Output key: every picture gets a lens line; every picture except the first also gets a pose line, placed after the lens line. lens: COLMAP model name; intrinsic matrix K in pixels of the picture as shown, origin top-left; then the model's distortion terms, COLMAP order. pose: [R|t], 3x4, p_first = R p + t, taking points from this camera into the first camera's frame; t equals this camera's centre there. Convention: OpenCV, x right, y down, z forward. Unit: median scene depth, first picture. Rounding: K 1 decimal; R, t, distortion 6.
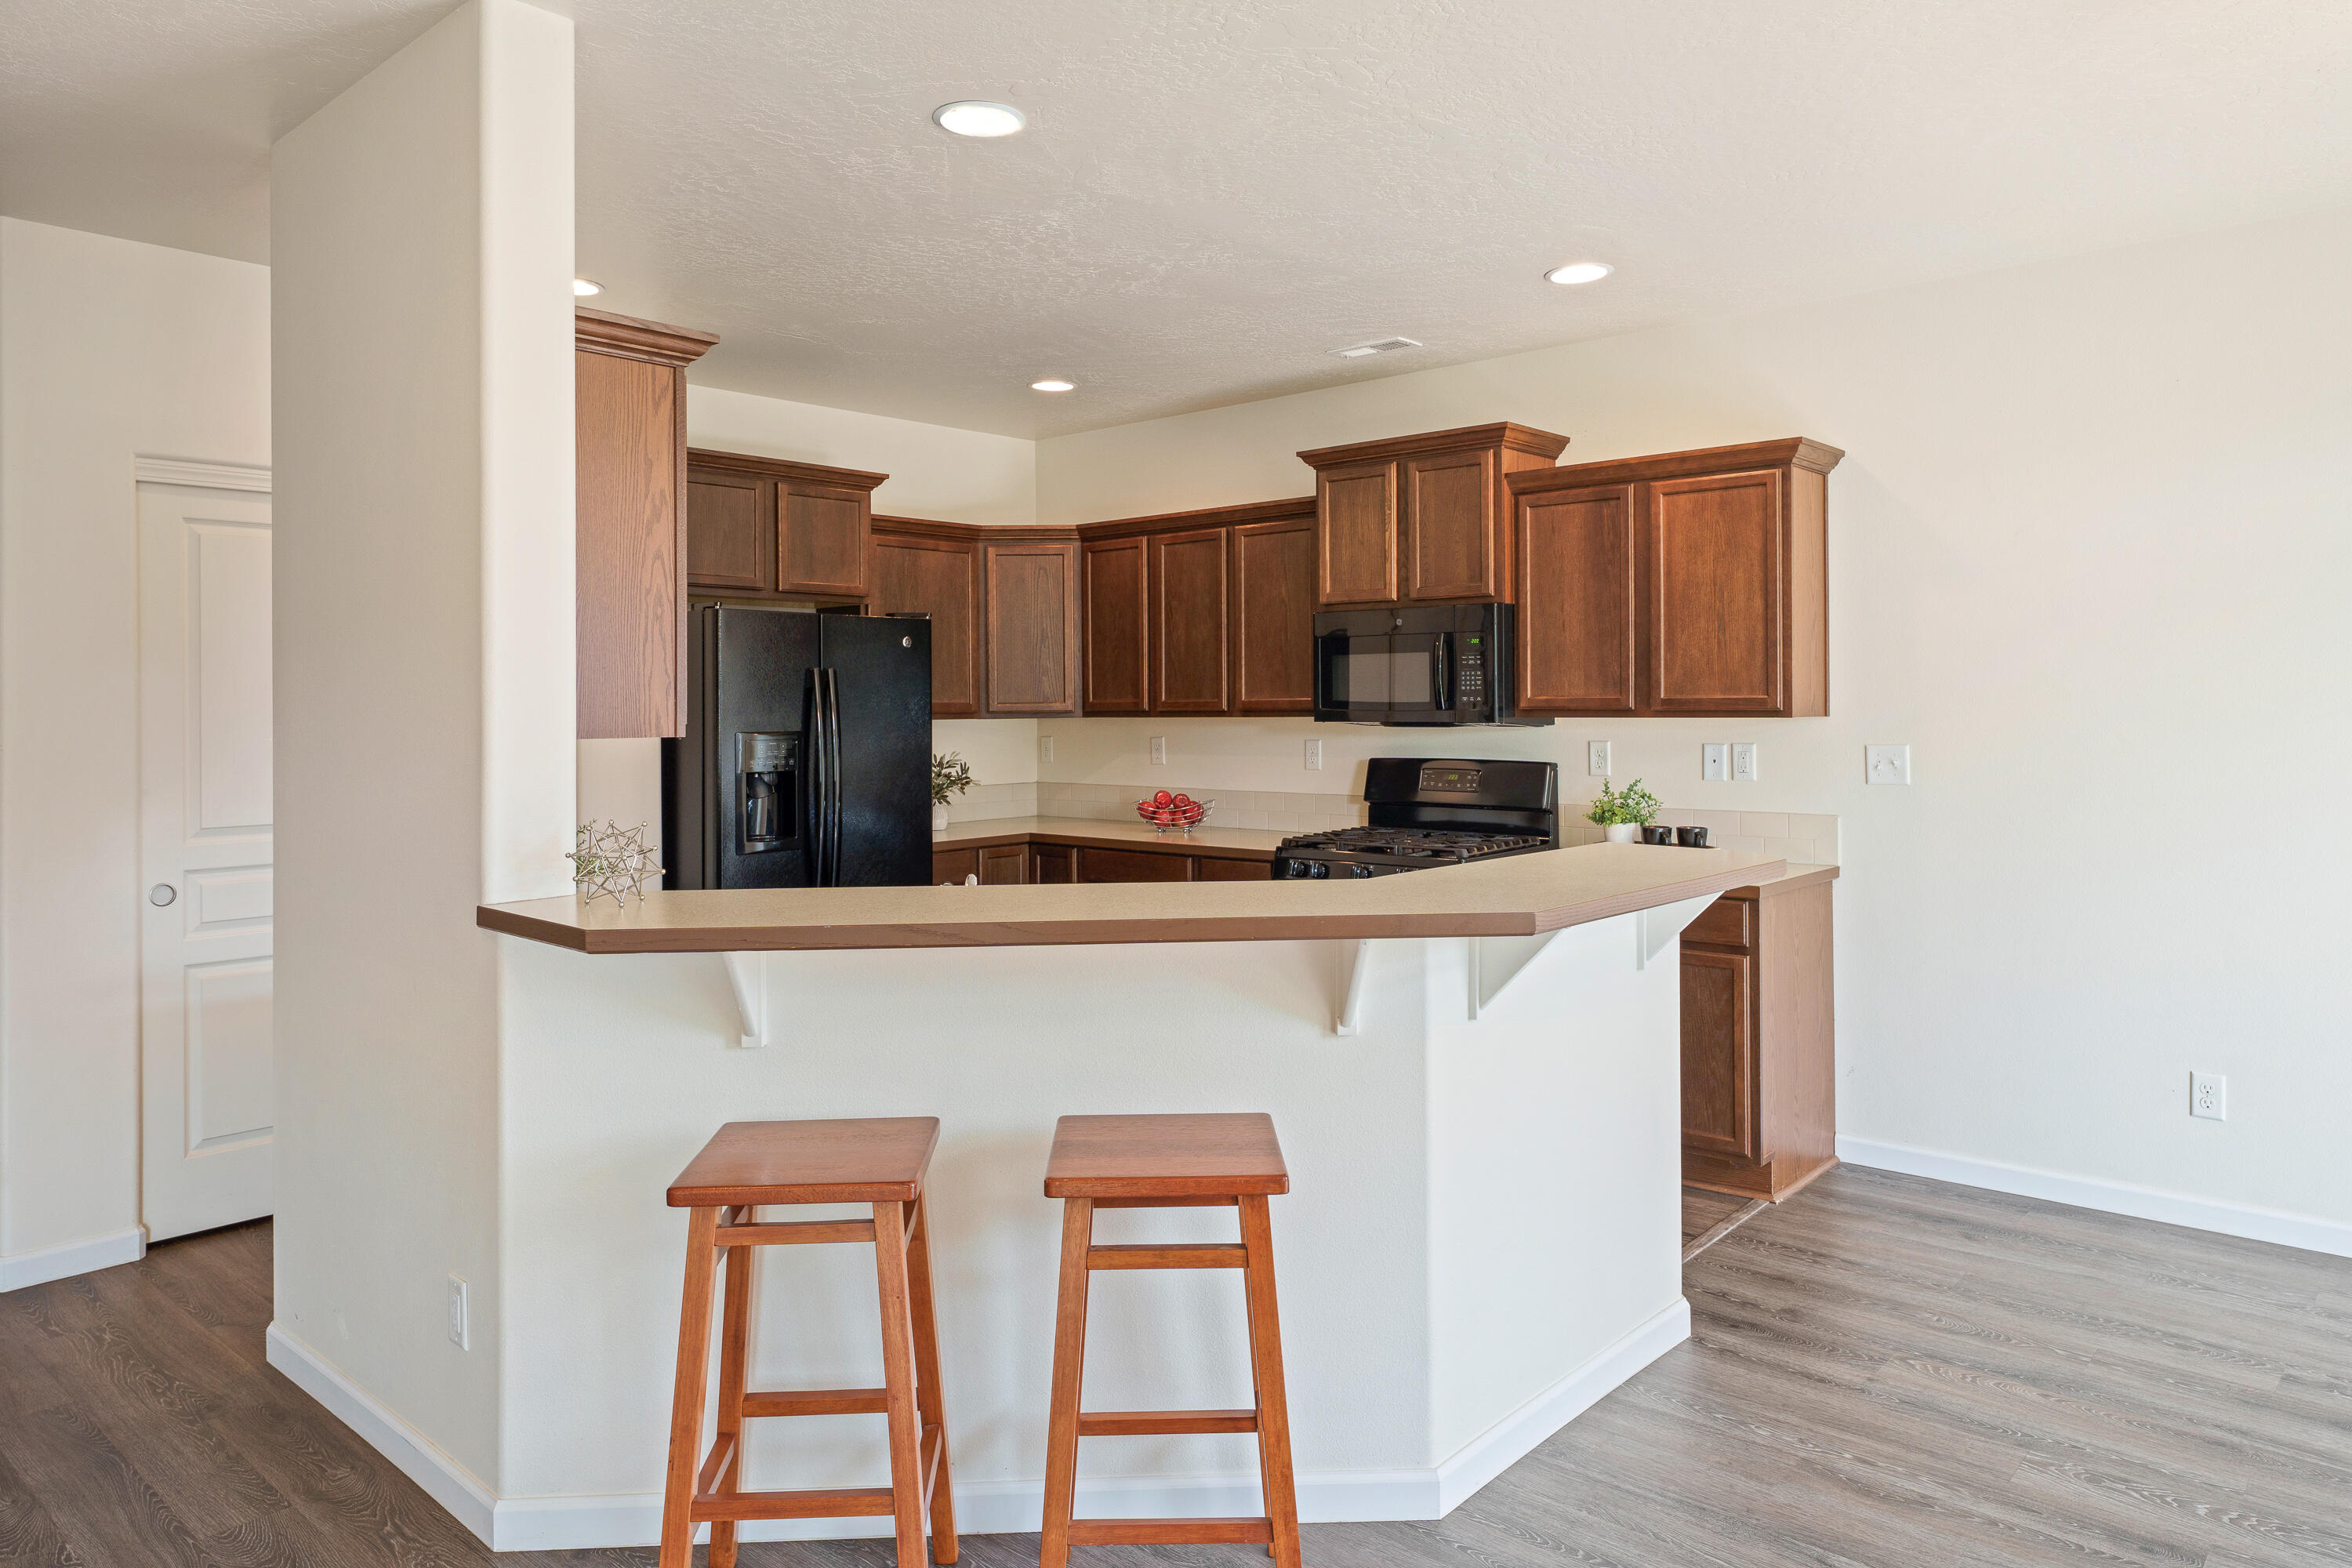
lens RADIAL K [[1511.0, 0, 1200.4], [0, 1511.0, 689.1], [0, 0, 1]] dist [0.005267, -0.003776]
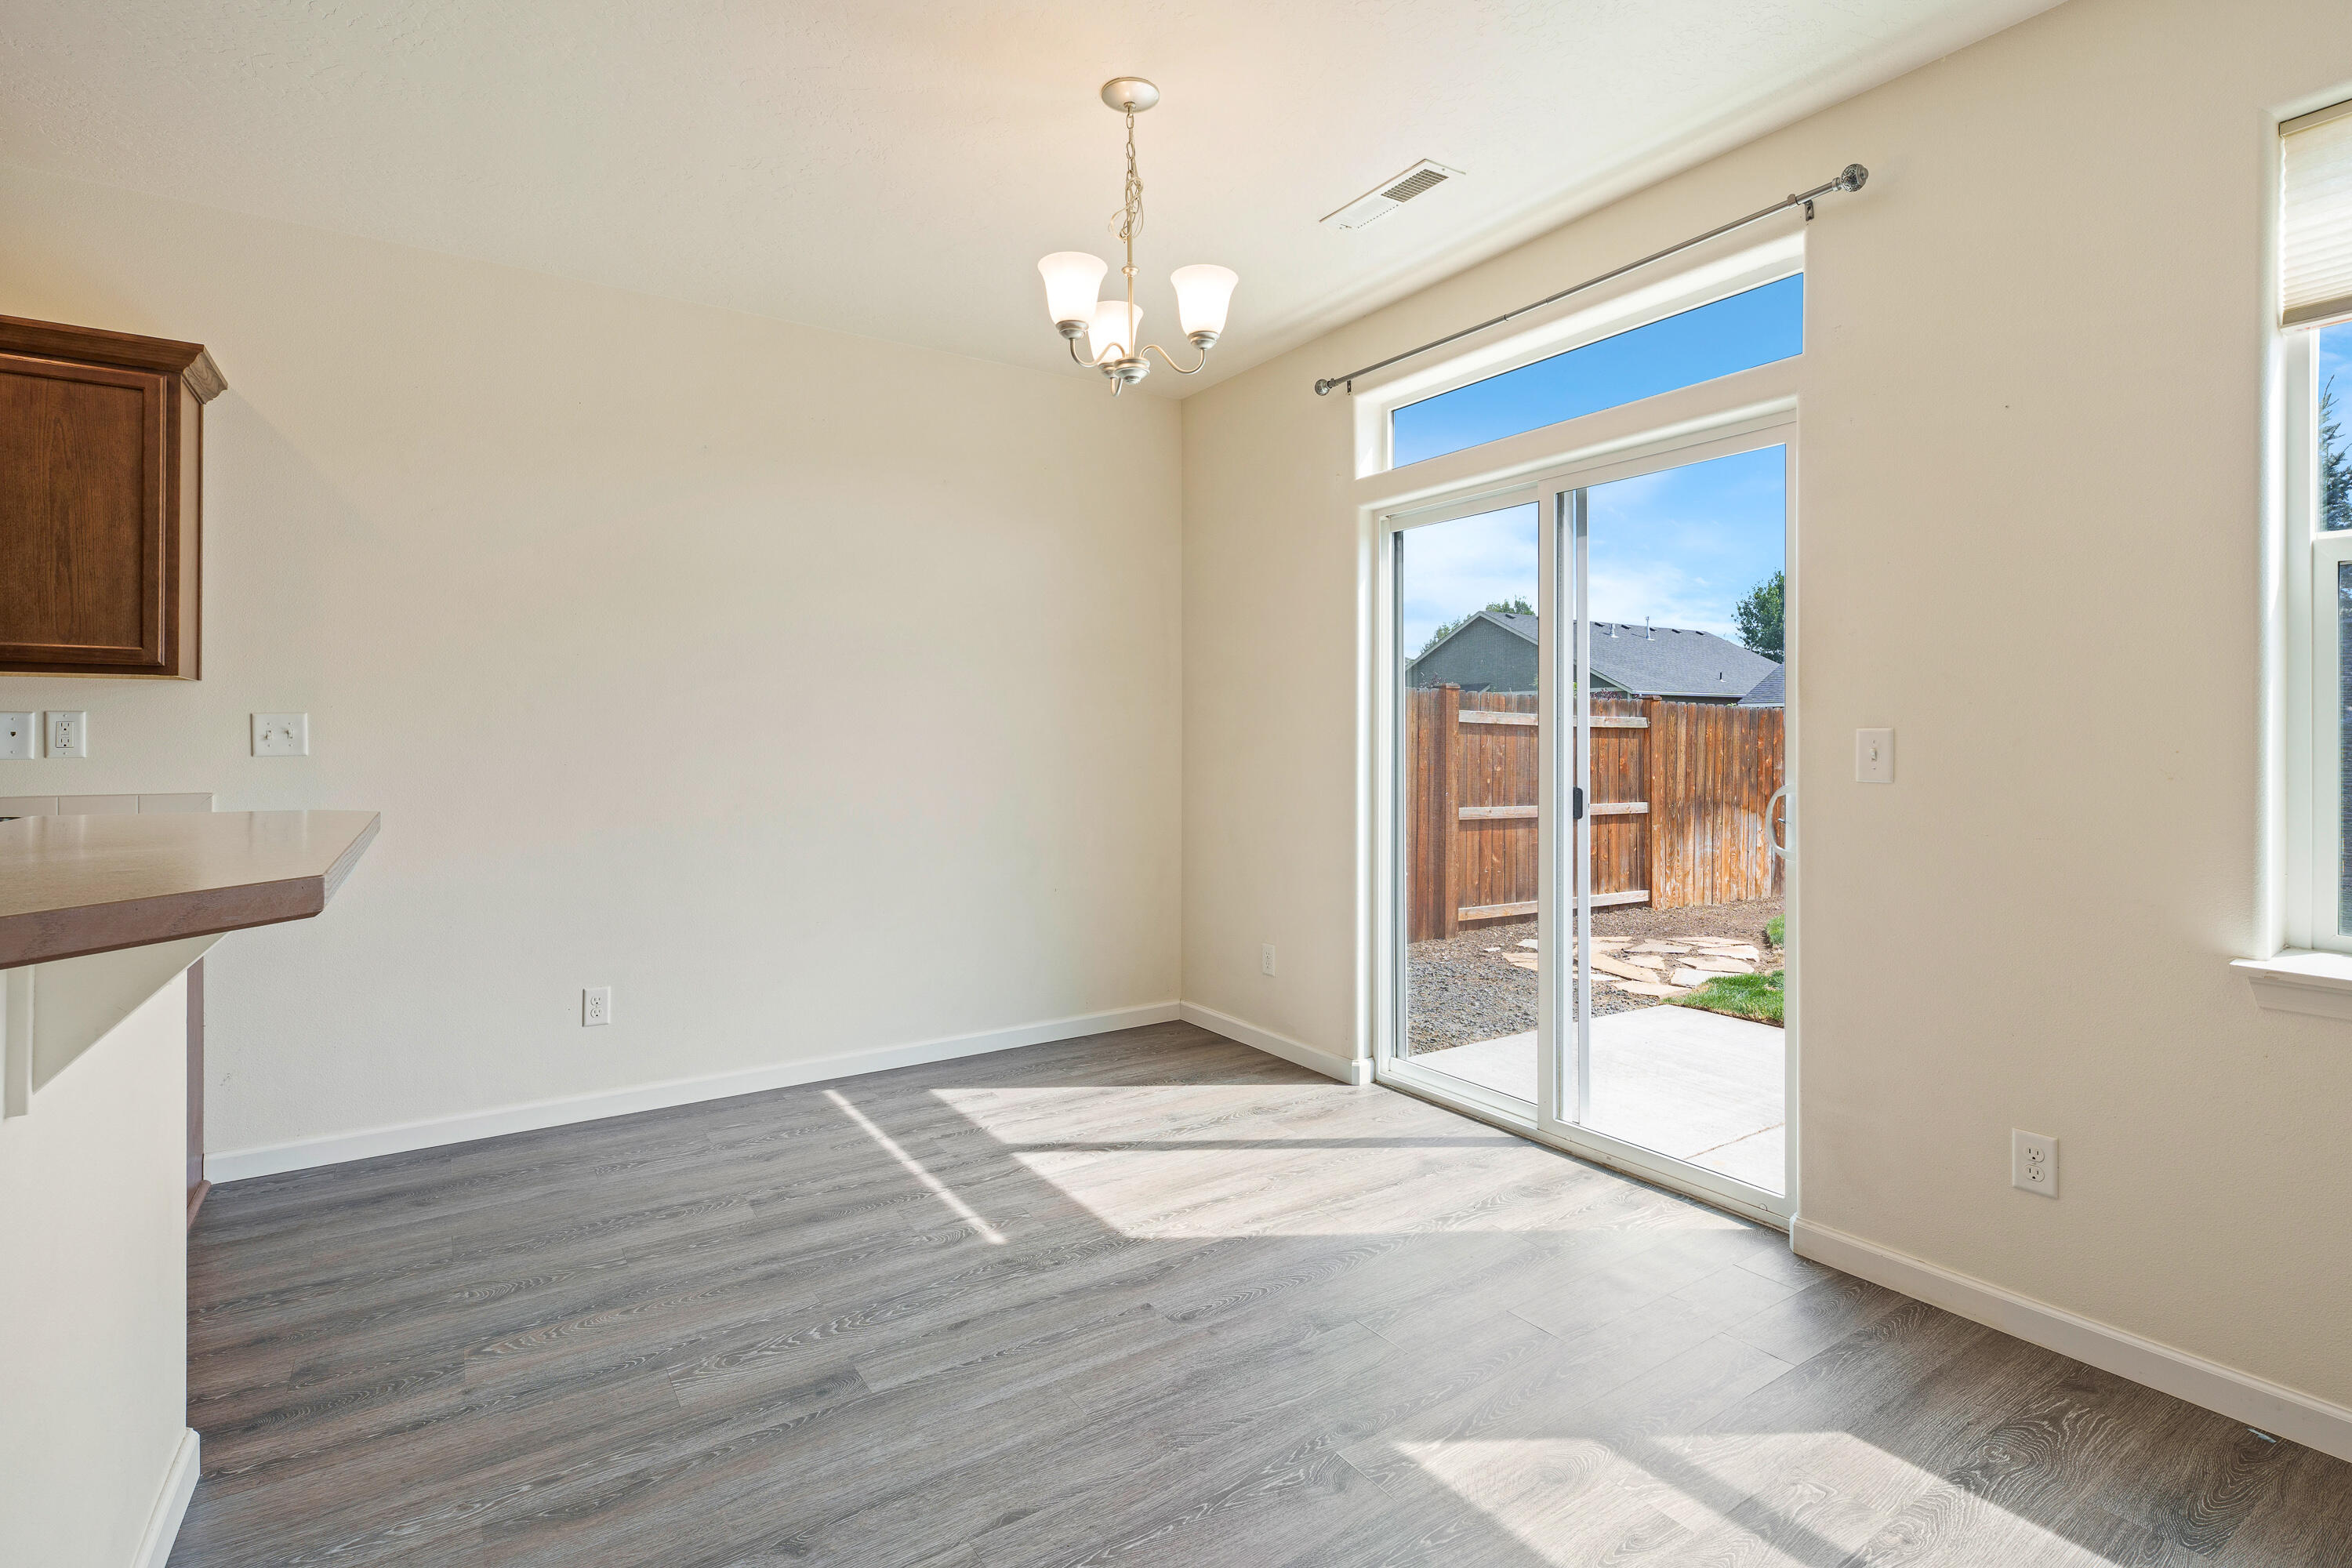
lens RADIAL K [[1106.7, 0, 1134.5], [0, 1106.7, 735.2], [0, 0, 1]] dist [-0.002204, 0.001344]
pose [[0.271571, 0.011083, 0.962354, -0.066497], [-0.009951, 0.999913, -0.008708, 0.062327], [-0.962367, -0.007212, 0.271658, 0.382708]]
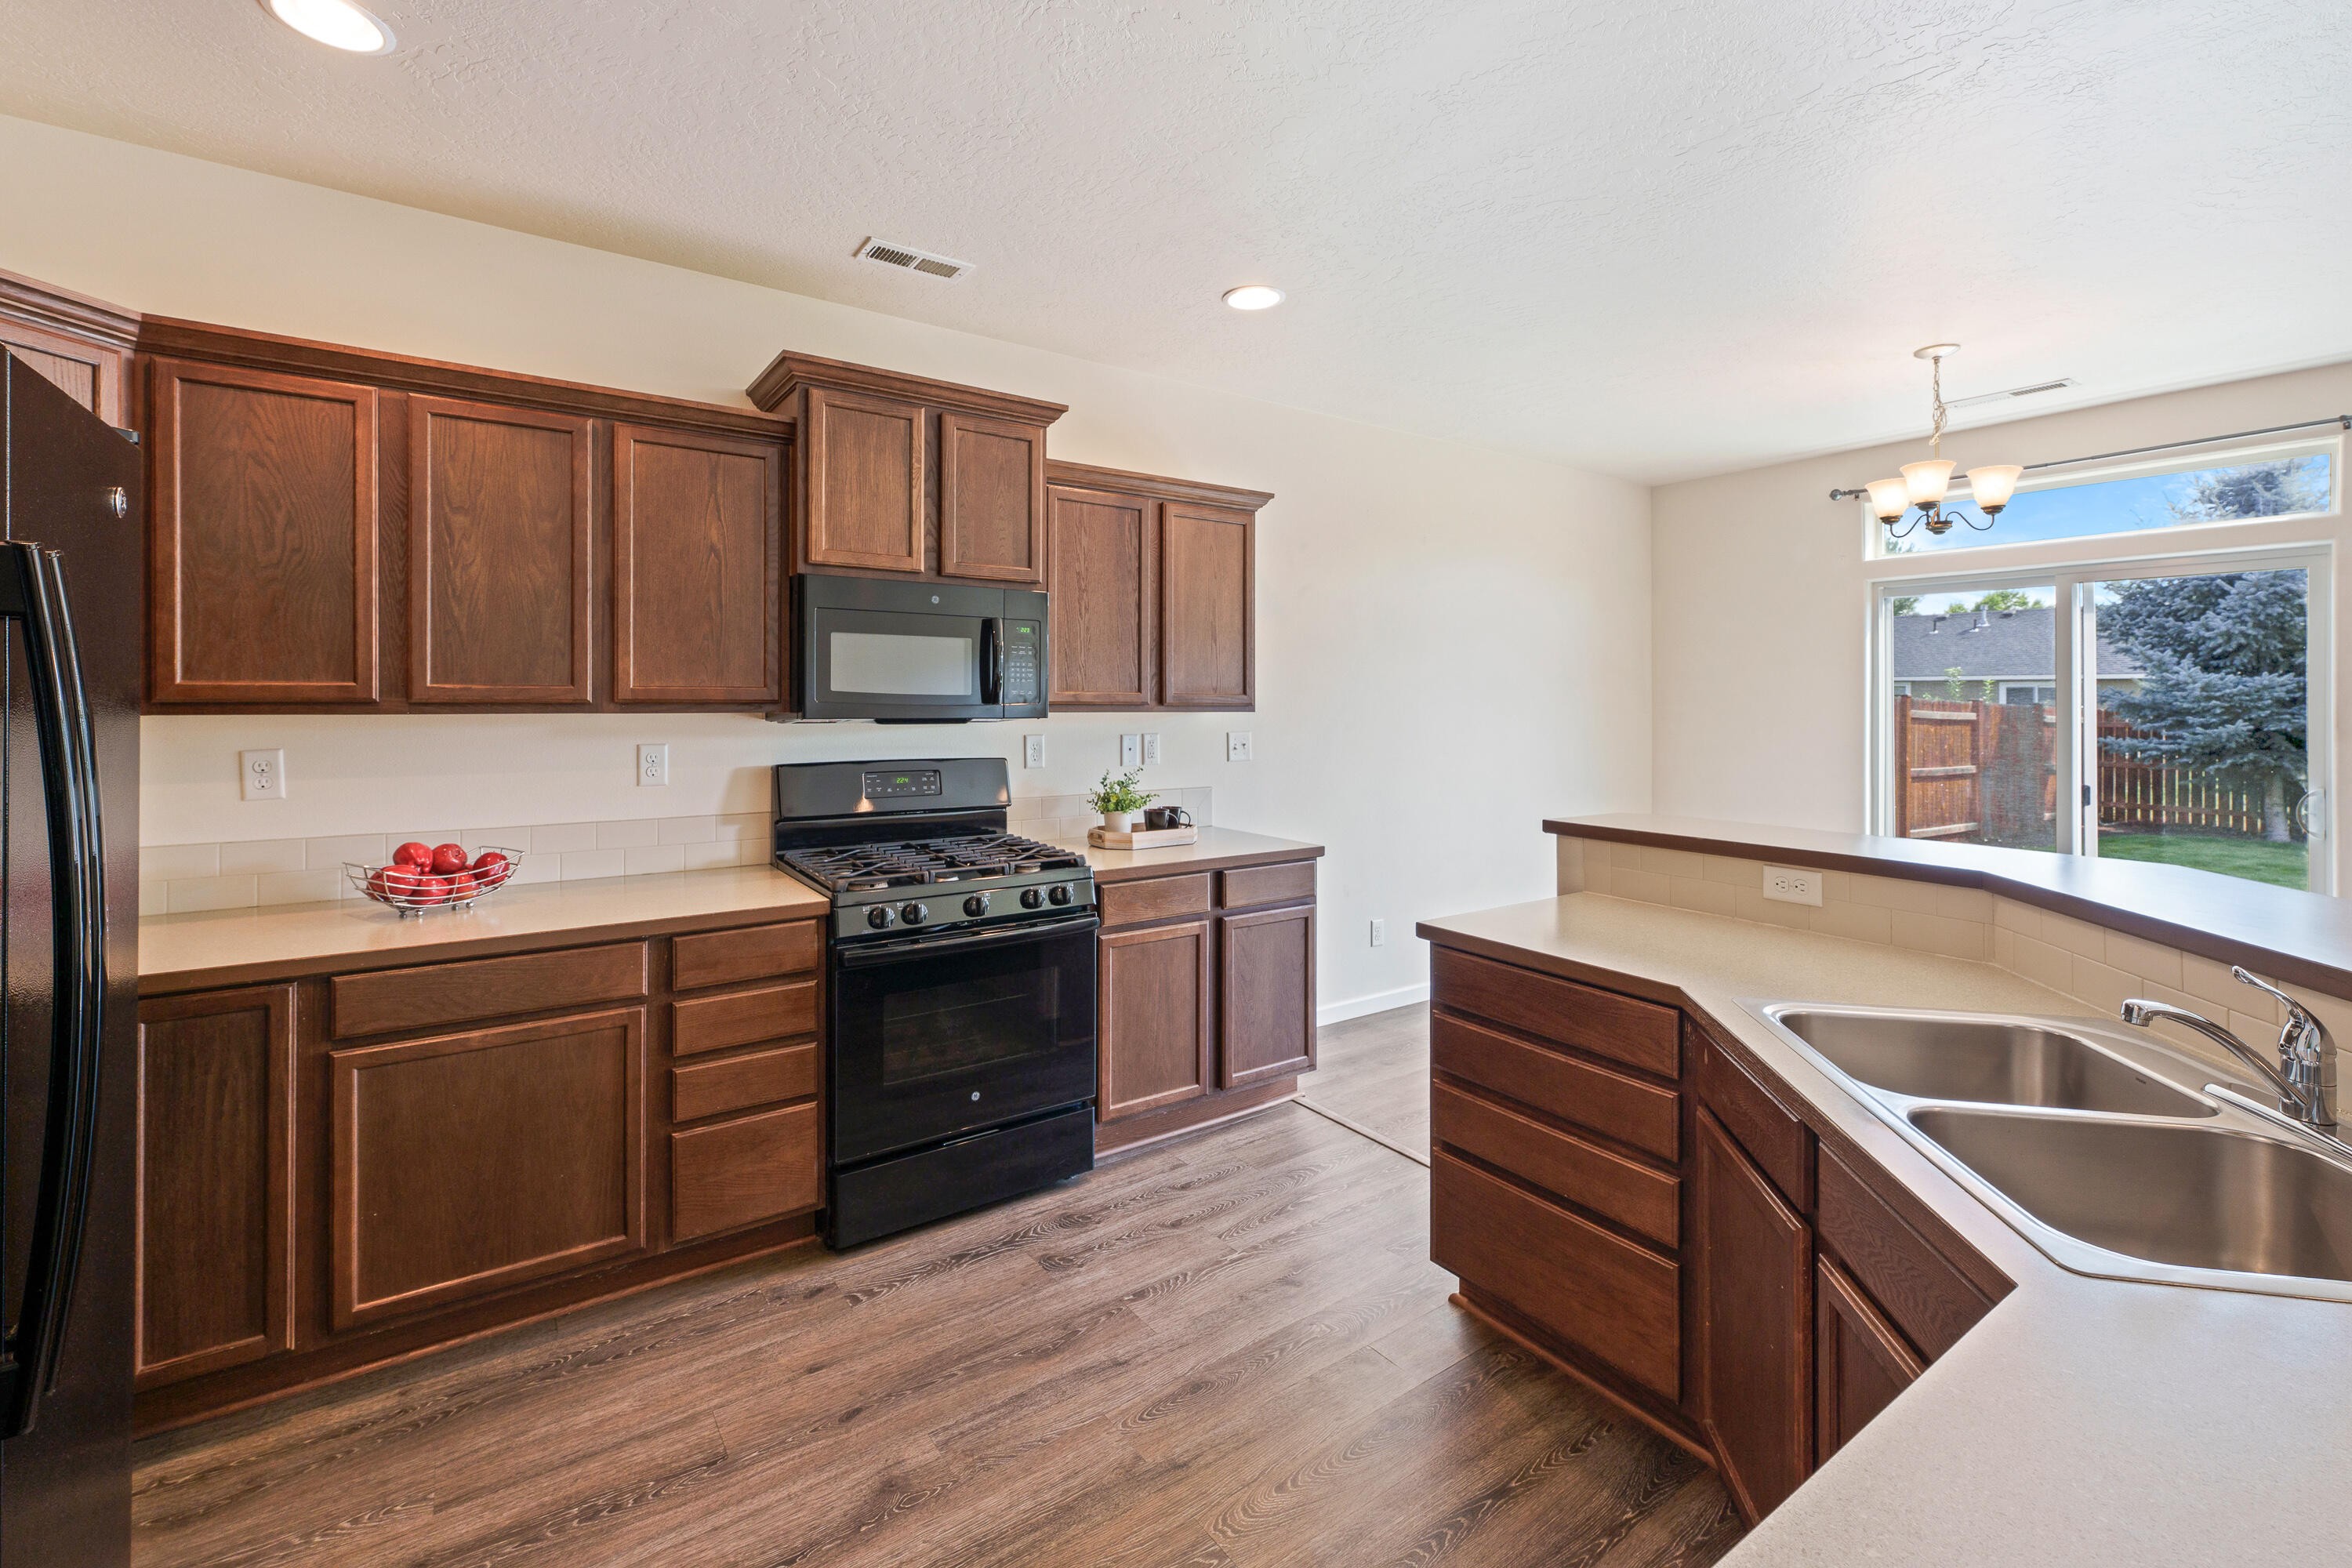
lens RADIAL K [[944.2, 0, 1112.9], [0, 944.2, 701.5], [0, 0, 1]] dist [-0.003288, 0.001173]
pose [[0.262466, 0.005520, 0.964925, -0.501534], [-0.017349, 0.999849, -0.001001, 0.016128], [-0.964785, -0.016478, 0.262522, 1.093792]]
